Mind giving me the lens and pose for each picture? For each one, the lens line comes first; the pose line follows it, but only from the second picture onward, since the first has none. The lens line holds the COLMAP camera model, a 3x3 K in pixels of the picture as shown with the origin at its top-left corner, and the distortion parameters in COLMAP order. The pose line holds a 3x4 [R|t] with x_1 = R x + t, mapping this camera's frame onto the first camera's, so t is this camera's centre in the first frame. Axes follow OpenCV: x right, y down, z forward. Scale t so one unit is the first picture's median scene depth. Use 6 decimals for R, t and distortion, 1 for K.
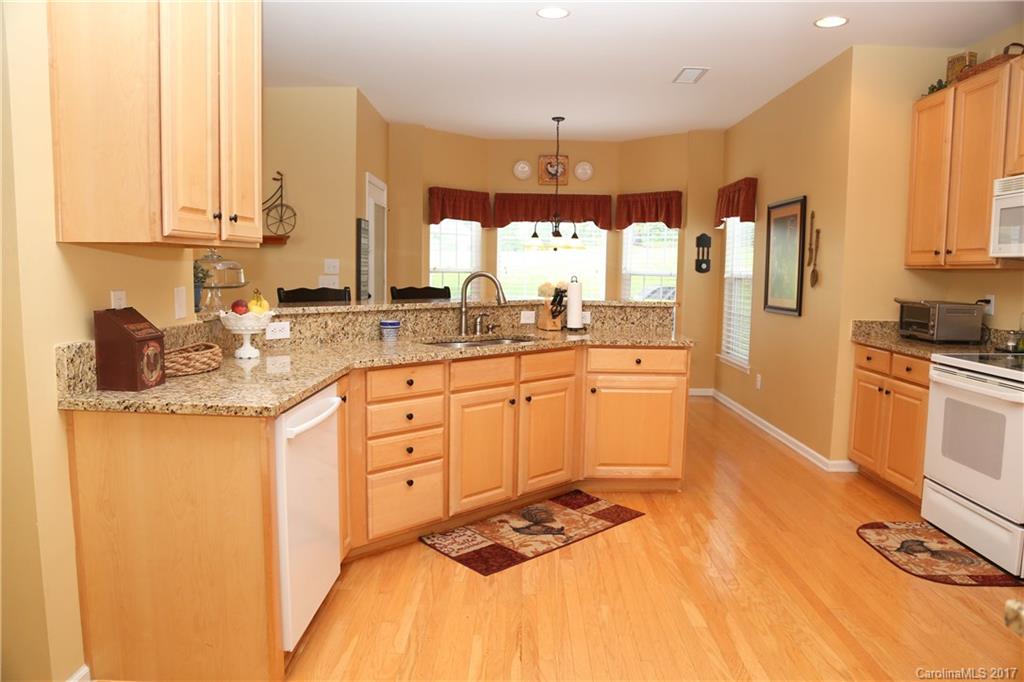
lens RADIAL K [[695.8, 0, 512.0], [0, 695.8, 341.0], [0, 0, 1]] dist [-0.137868, 0.081573]
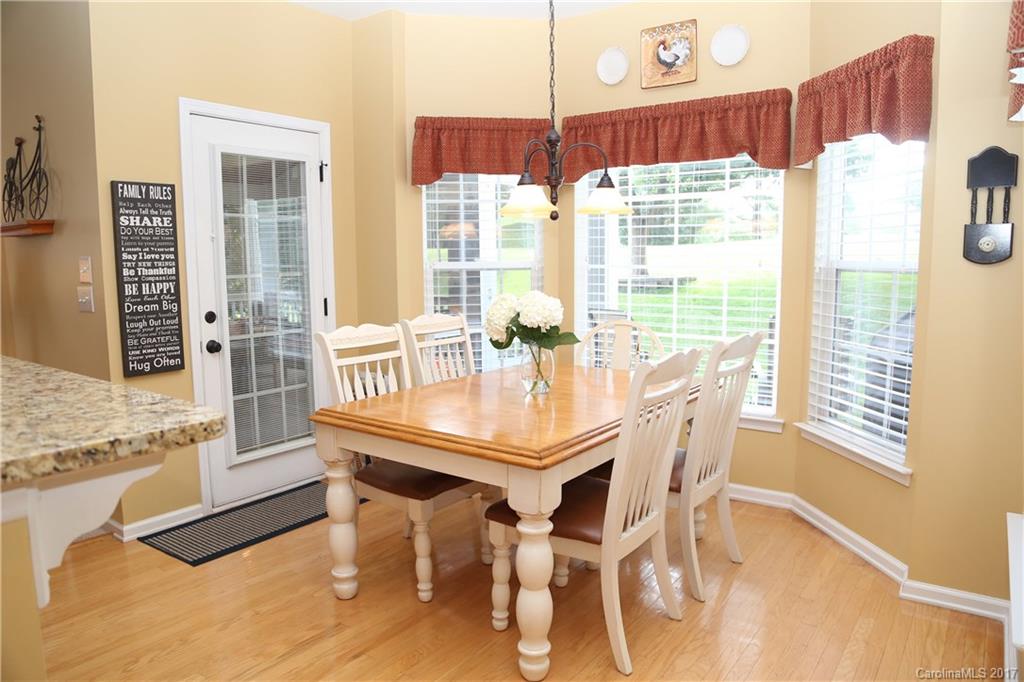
lens RADIAL K [[695.8, 0, 512.0], [0, 695.8, 341.0], [0, 0, 1]] dist [-0.137868, 0.081573]
pose [[0.811592, 0.046046, -0.582407, 0.508206], [-0.037861, 0.998939, 0.026218, -0.111115], [0.582997, 0.000772, 0.812474, 1.092814]]
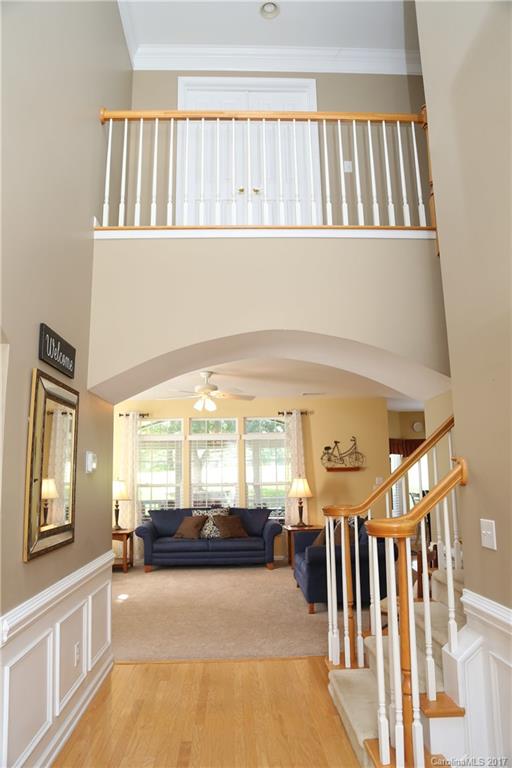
lens RADIAL K [[521.9, 0, 256.0], [0, 521.9, 384.0], [0, 0, 1]] dist [-0.137868, 0.081573]
pose [[0.997707, -0.022983, 0.063656, -1.057137], [0.039651, 0.960746, -0.274583, 0.035524], [-0.054847, 0.276477, 0.959454, -0.818158]]
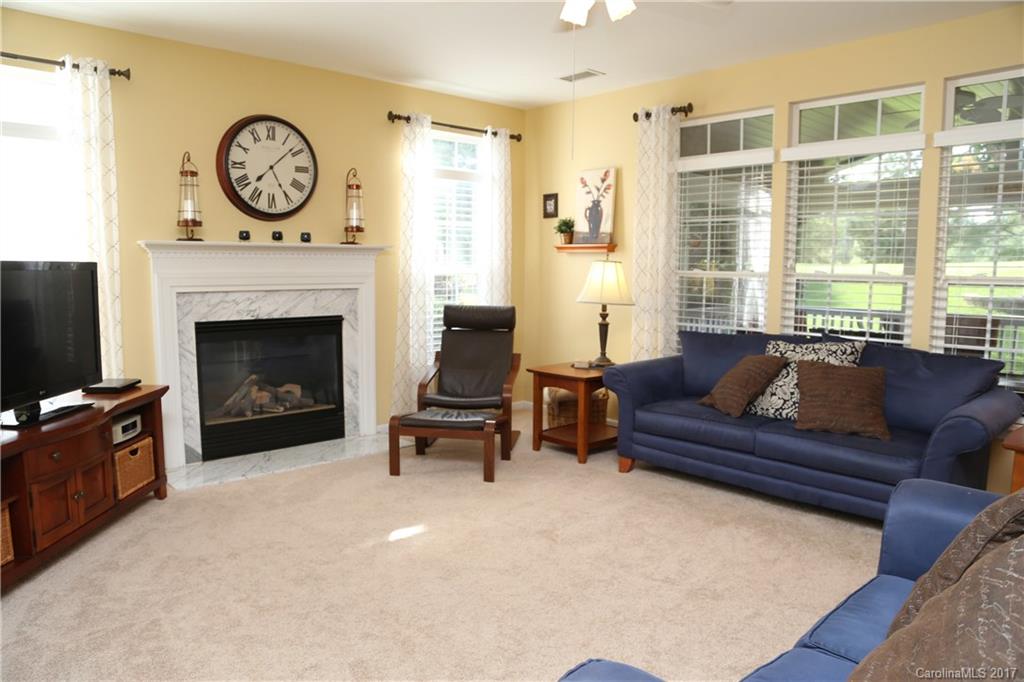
lens RADIAL K [[695.8, 0, 512.0], [0, 695.8, 341.0], [0, 0, 1]] dist [-0.137868, 0.081573]
pose [[0.685577, 0.067827, -0.724834, -0.679350], [-0.072119, 0.997080, 0.025091, -0.055836], [0.724419, 0.035072, 0.688467, 0.324004]]
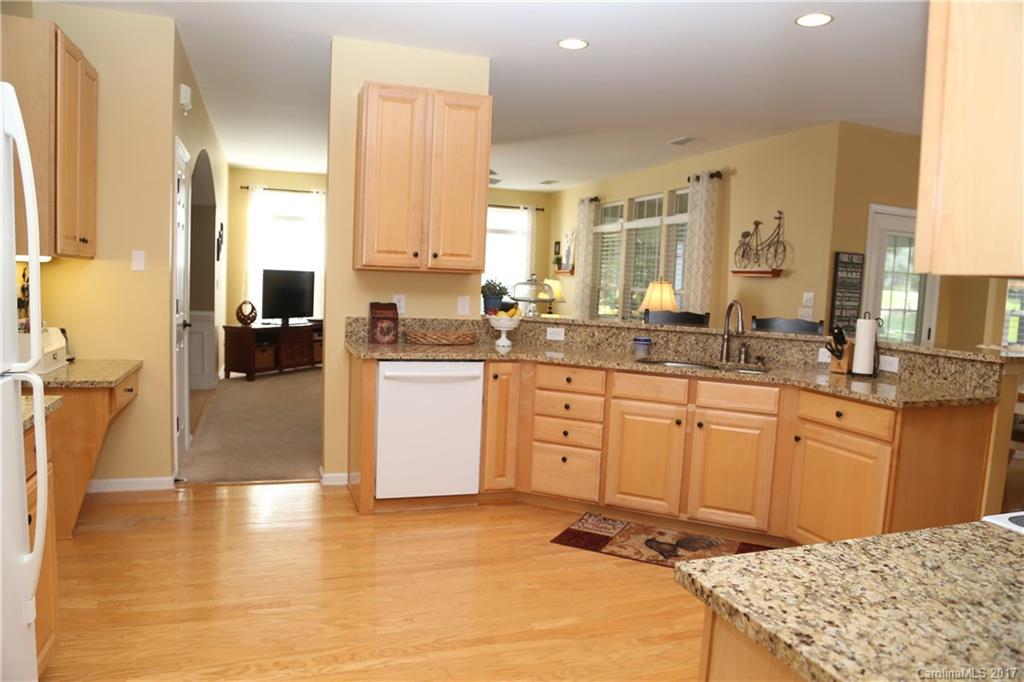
lens RADIAL K [[695.8, 0, 512.0], [0, 695.8, 341.0], [0, 0, 1]] dist [-0.137868, 0.081573]
pose [[0.349087, 0.080115, -0.933659, 0.768328], [-0.136118, 0.990107, 0.034065, -0.030241], [0.927152, 0.115196, 0.356539, 0.340624]]
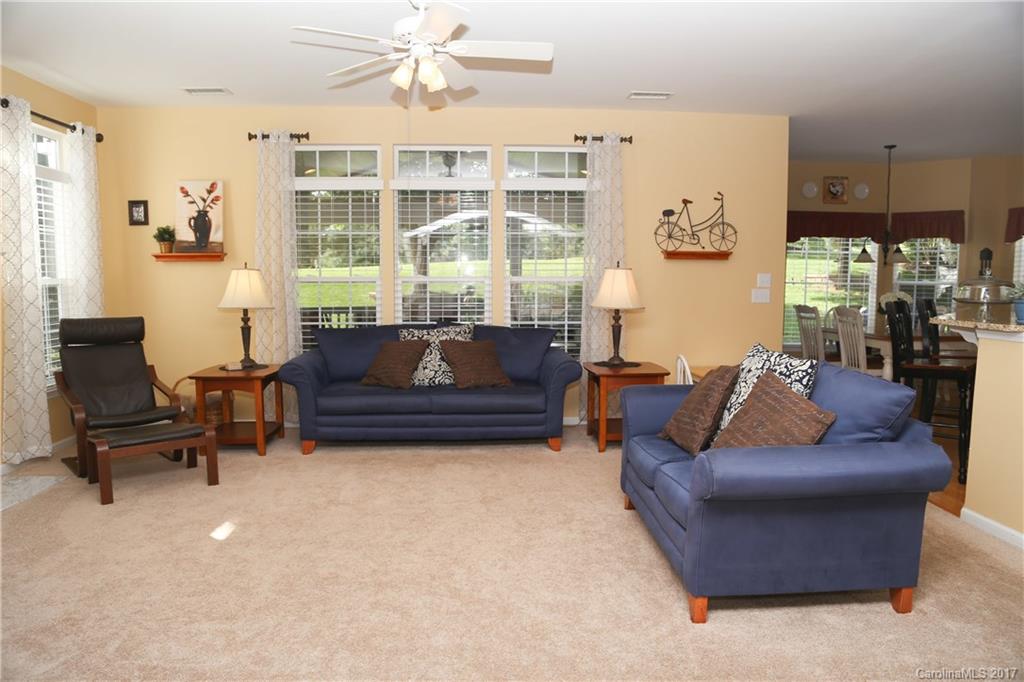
lens RADIAL K [[695.8, 0, 512.0], [0, 695.8, 341.0], [0, 0, 1]] dist [-0.137868, 0.081573]
pose [[0.996993, -0.020589, 0.074705, -1.070473], [0.021221, 0.999745, -0.007670, -0.018687], [-0.074528, 0.009233, 0.997176, -0.063441]]
